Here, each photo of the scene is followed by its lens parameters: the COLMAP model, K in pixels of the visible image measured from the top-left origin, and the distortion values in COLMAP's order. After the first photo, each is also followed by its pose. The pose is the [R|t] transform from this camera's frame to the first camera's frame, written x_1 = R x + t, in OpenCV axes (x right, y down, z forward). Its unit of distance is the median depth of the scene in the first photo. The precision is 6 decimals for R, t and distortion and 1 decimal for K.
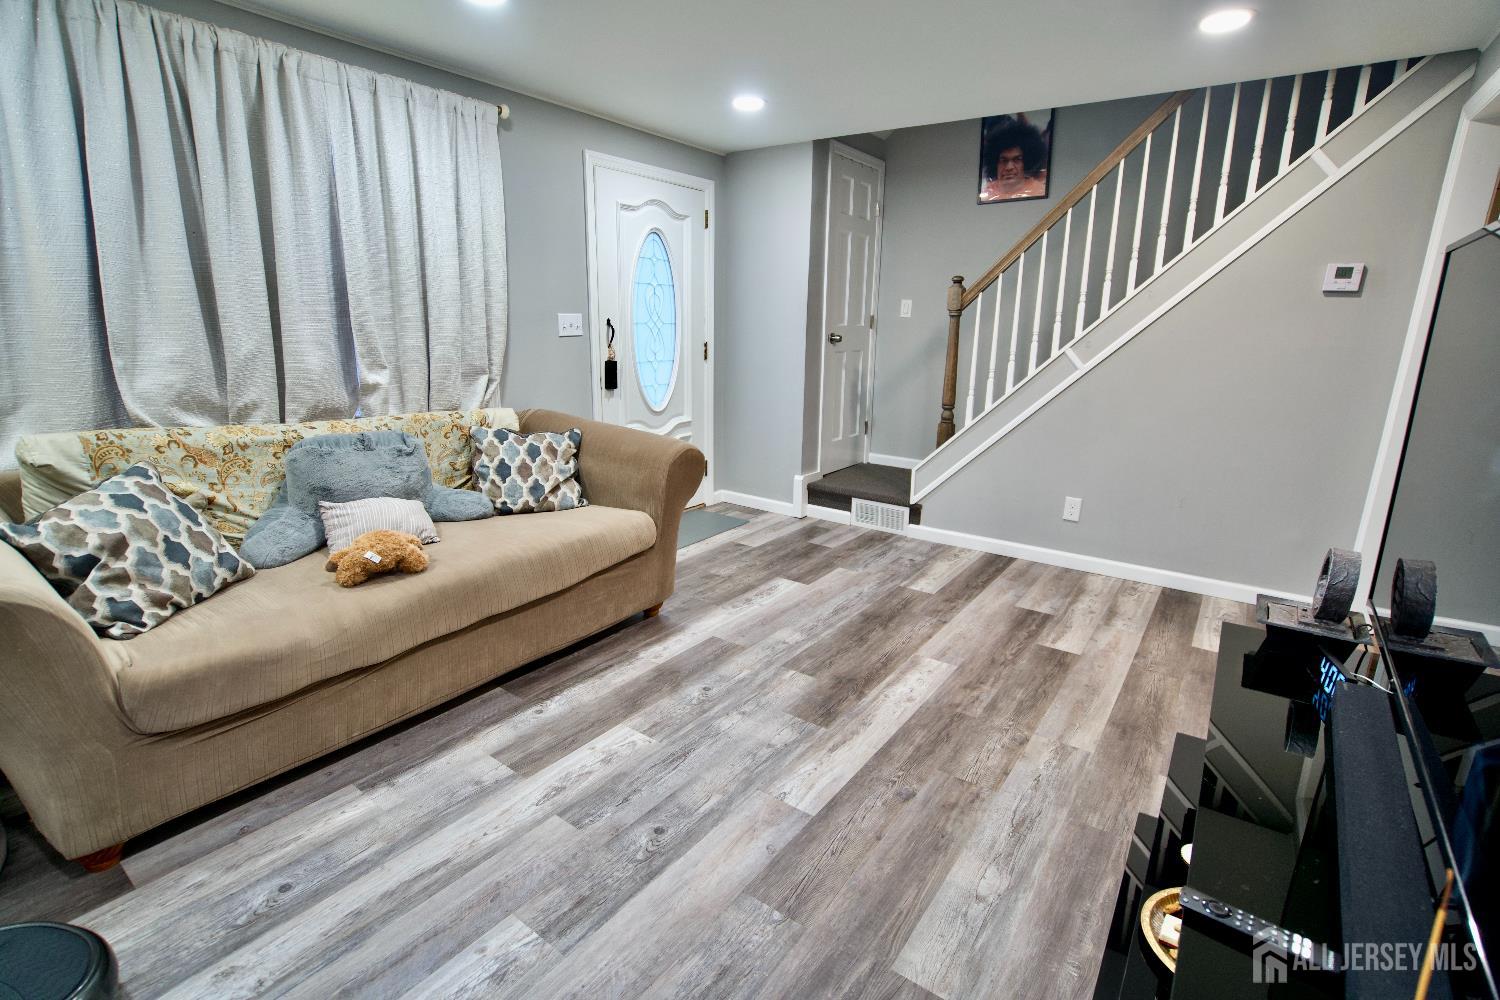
lens RADIAL K [[693.3, 0, 749.6], [0, 693.3, 508.6], [0, 0, 1]] dist [-0.068179, 0.032016]
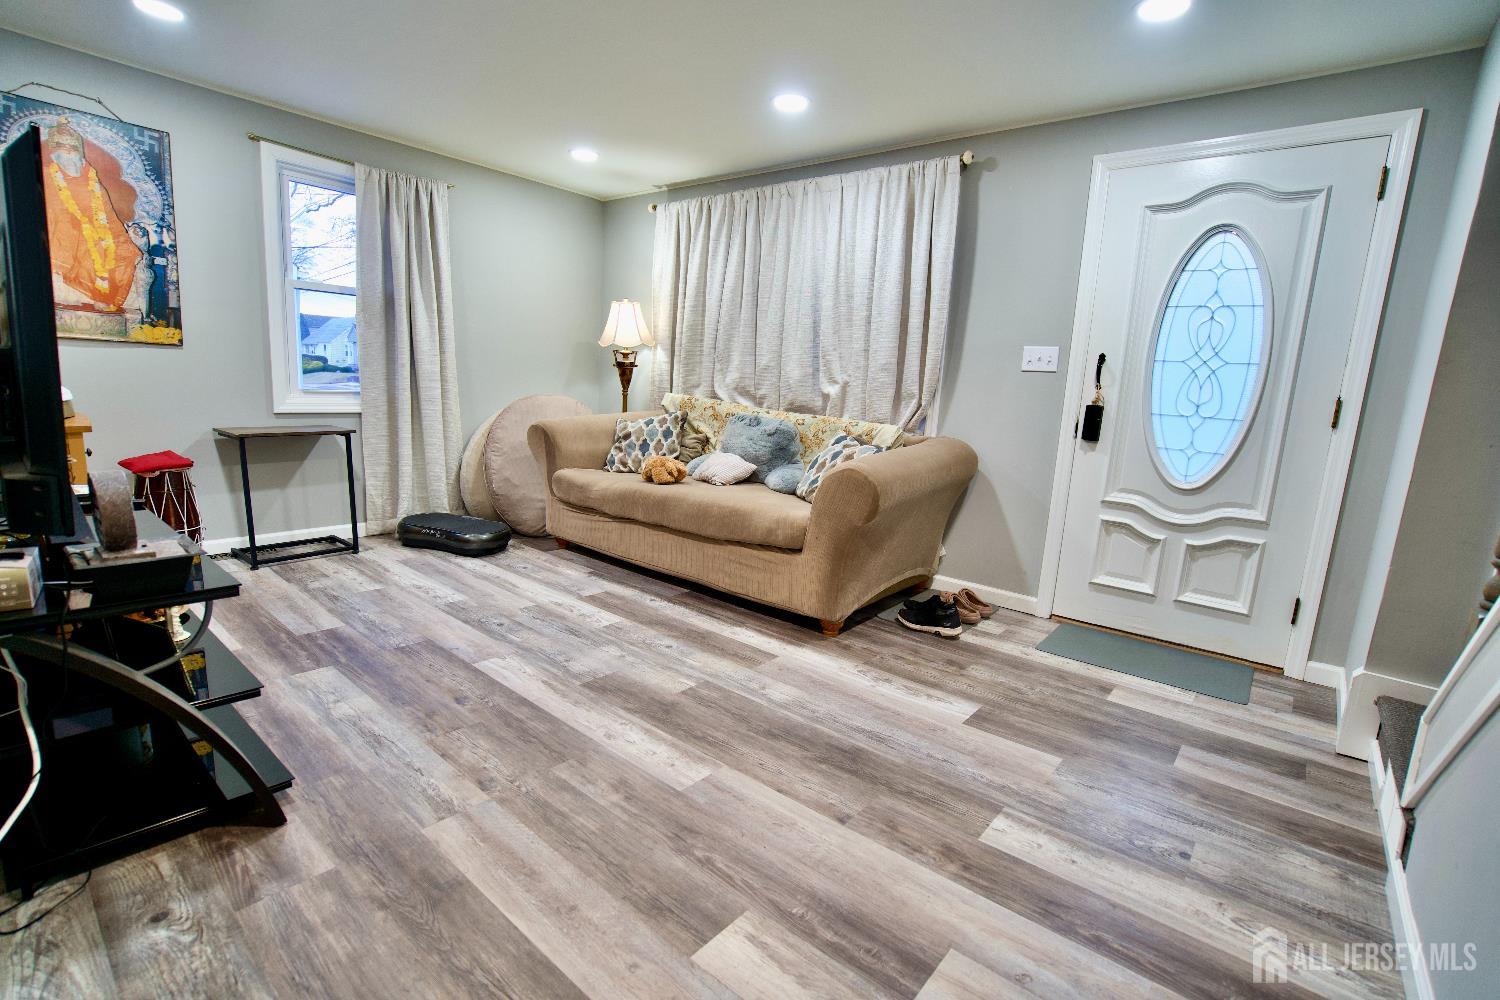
lens RADIAL K [[693.3, 0, 749.6], [0, 693.3, 508.6], [0, 0, 1]] dist [-0.068179, 0.032016]
pose [[-0.062120, 0.166087, -0.984153, 0.956491], [-0.312683, 0.933178, 0.177221, -0.179913], [0.947824, 0.318737, -0.006037, 1.018389]]
